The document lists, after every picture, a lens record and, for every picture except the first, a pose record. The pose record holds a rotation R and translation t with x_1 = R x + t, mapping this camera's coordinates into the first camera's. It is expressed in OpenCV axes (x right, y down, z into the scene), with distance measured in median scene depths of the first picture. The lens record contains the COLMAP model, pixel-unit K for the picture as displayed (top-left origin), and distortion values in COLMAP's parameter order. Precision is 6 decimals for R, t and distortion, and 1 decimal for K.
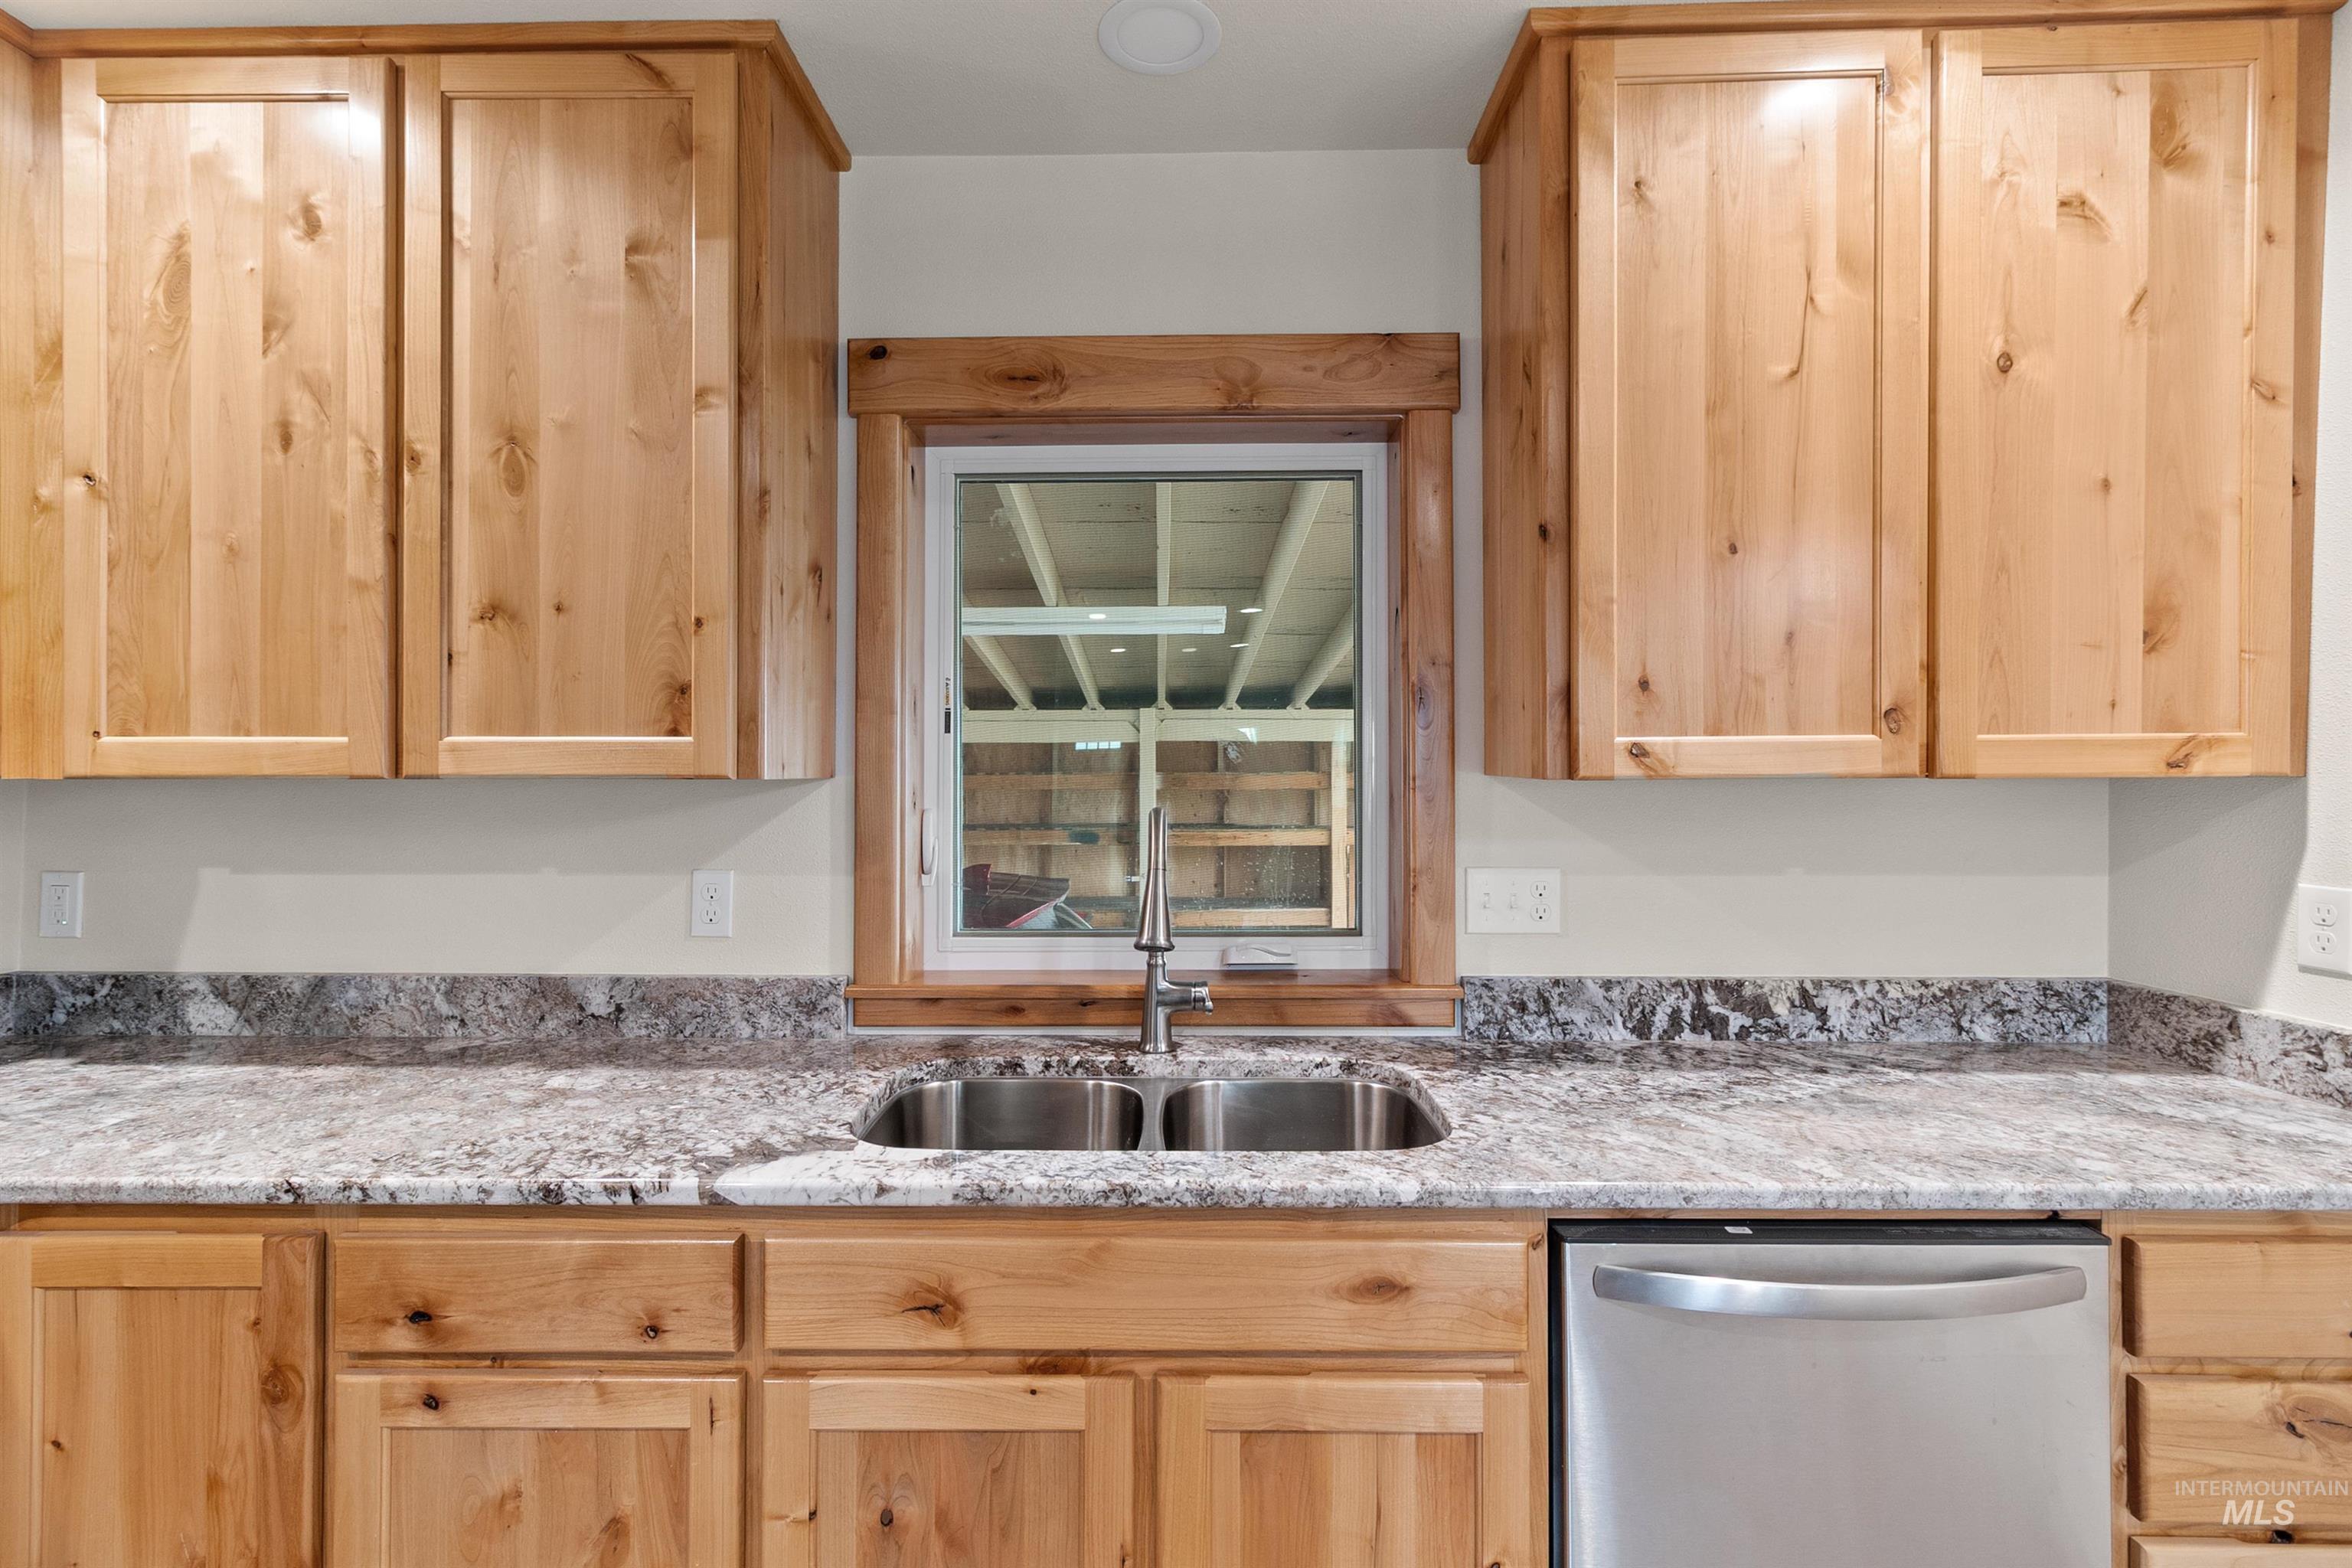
lens RADIAL K [[1086.0, 0, 1165.9], [0, 1086.0, 768.7], [0, 0, 1]] dist [0.003363, -0.000522]
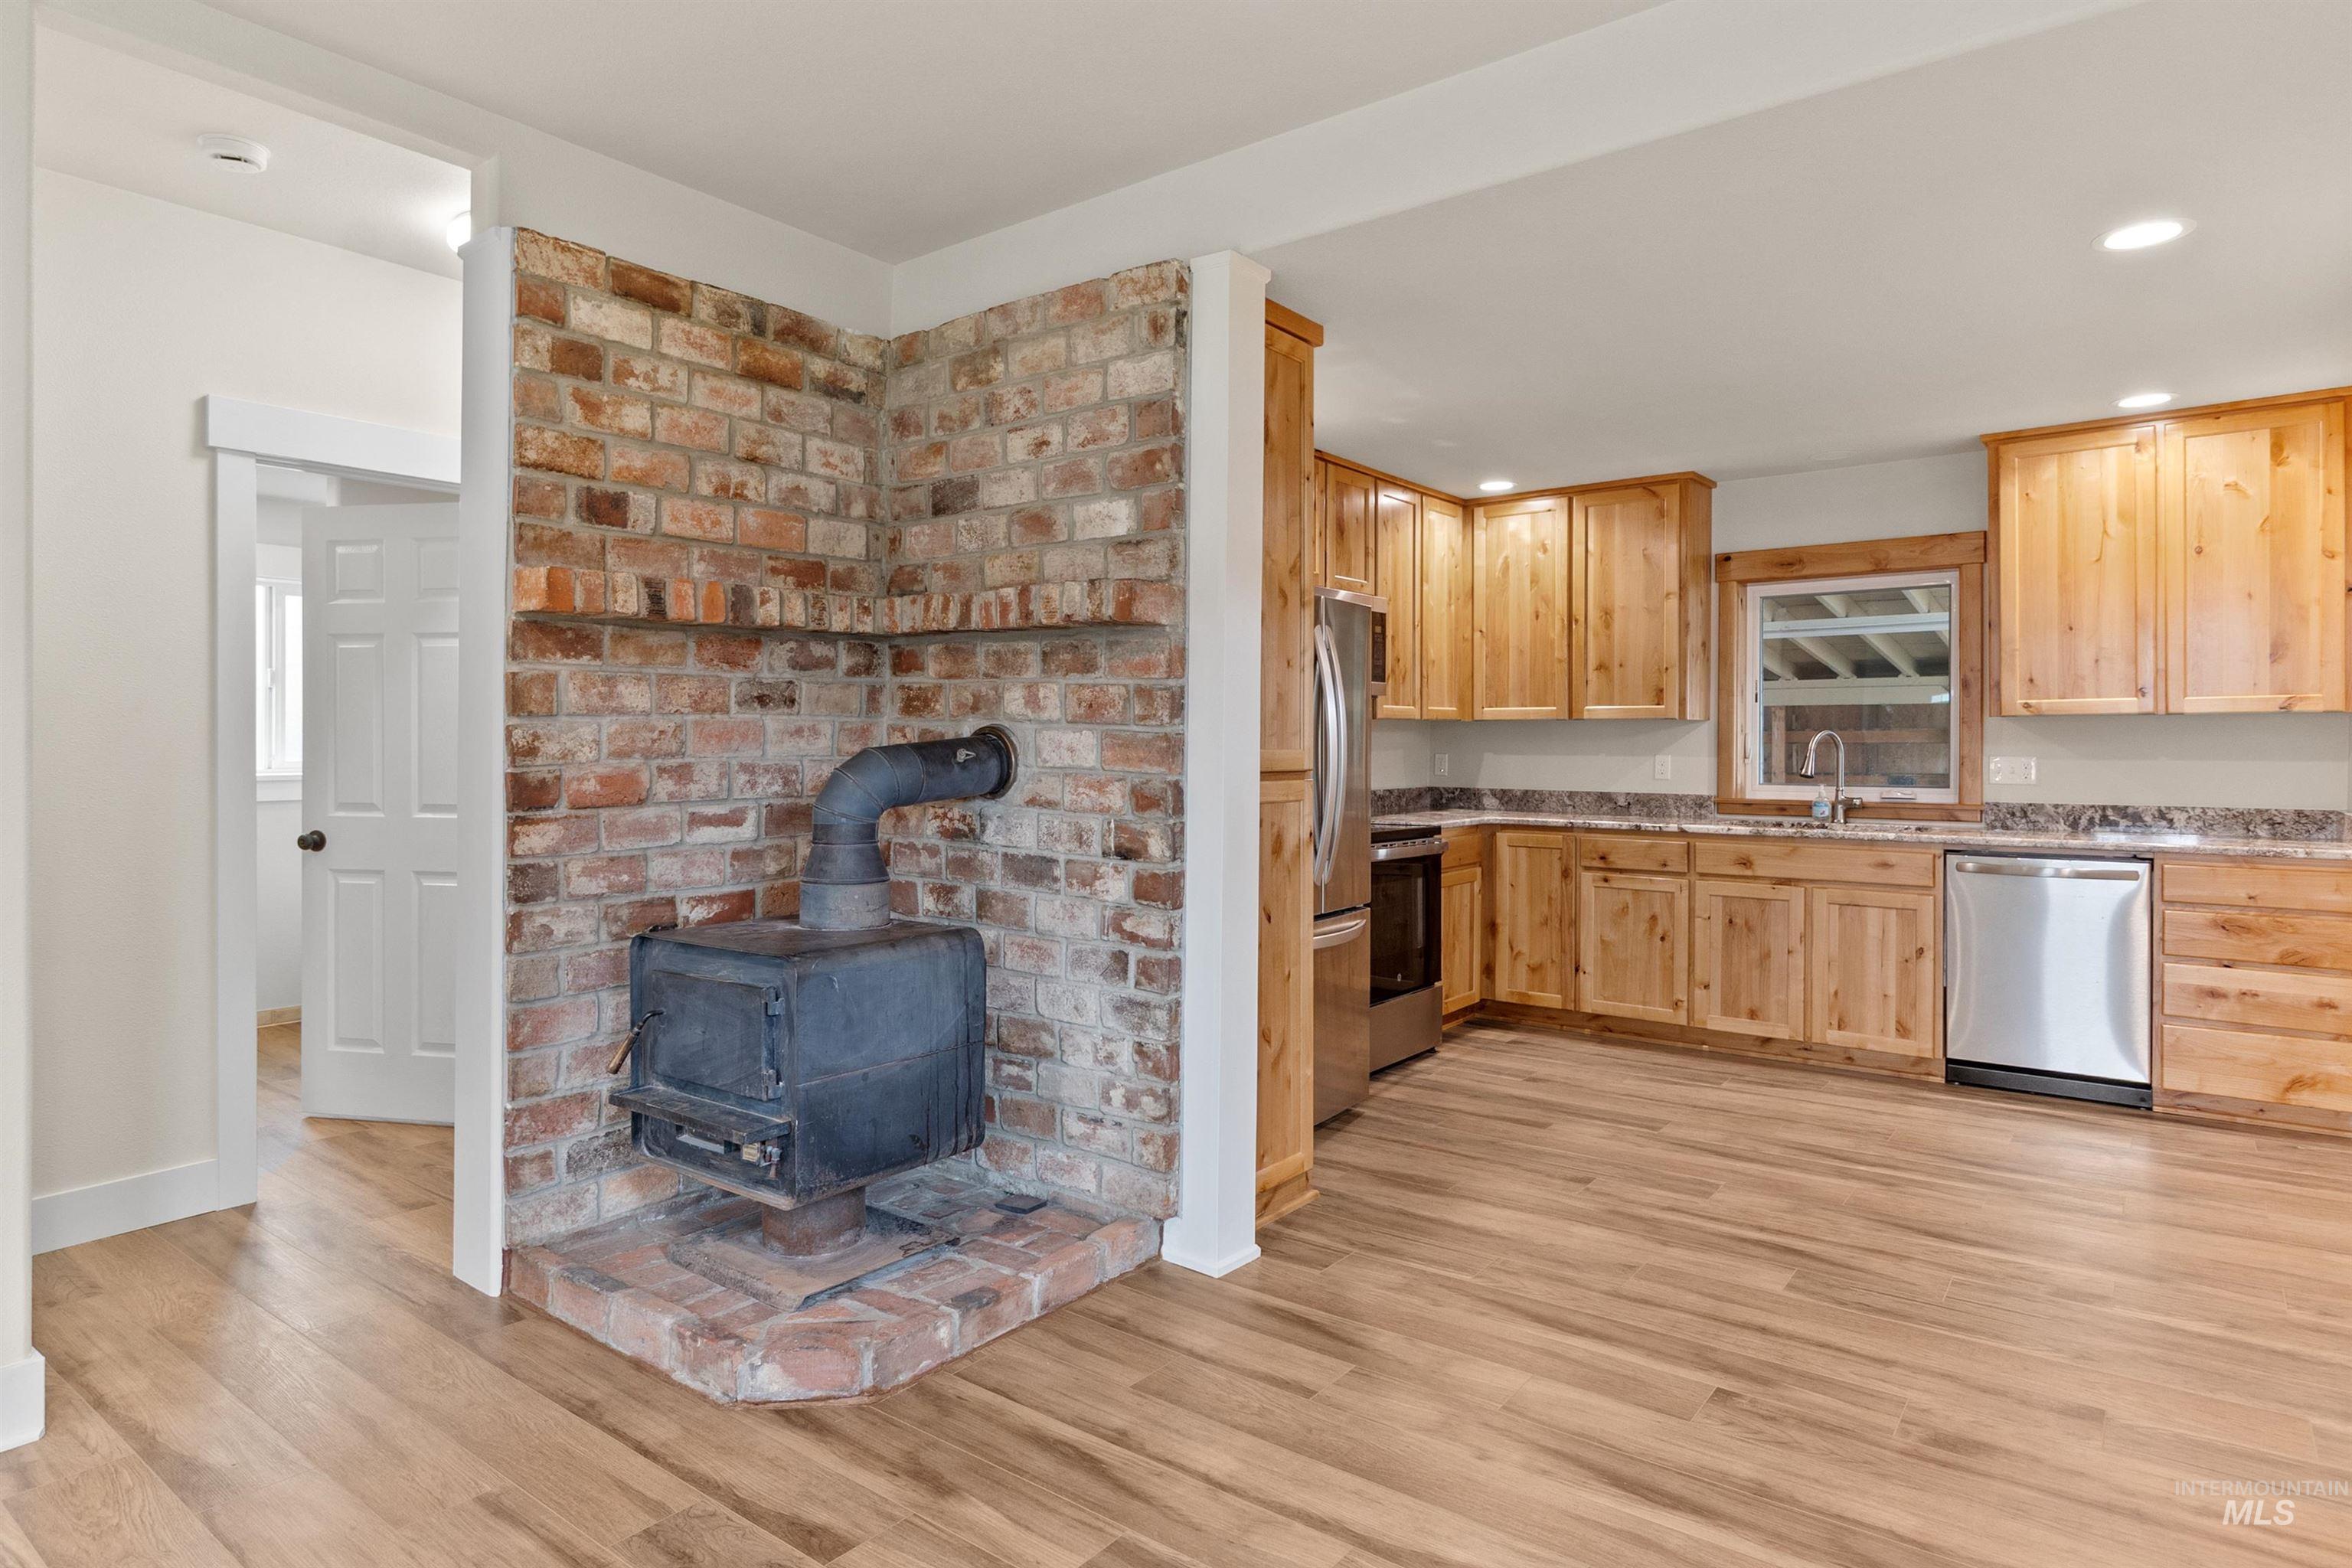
lens RADIAL K [[1300.6, 0, 1177.5], [0, 1300.6, 746.9], [0, 0, 1]] dist [0.002184, 0.001991]
pose [[0.794309, 0.003946, -0.607501, 0.704121], [0.000269, 0.999977, 0.006848, 0.061422], [0.607514, -0.005603, 0.794289, -2.748796]]
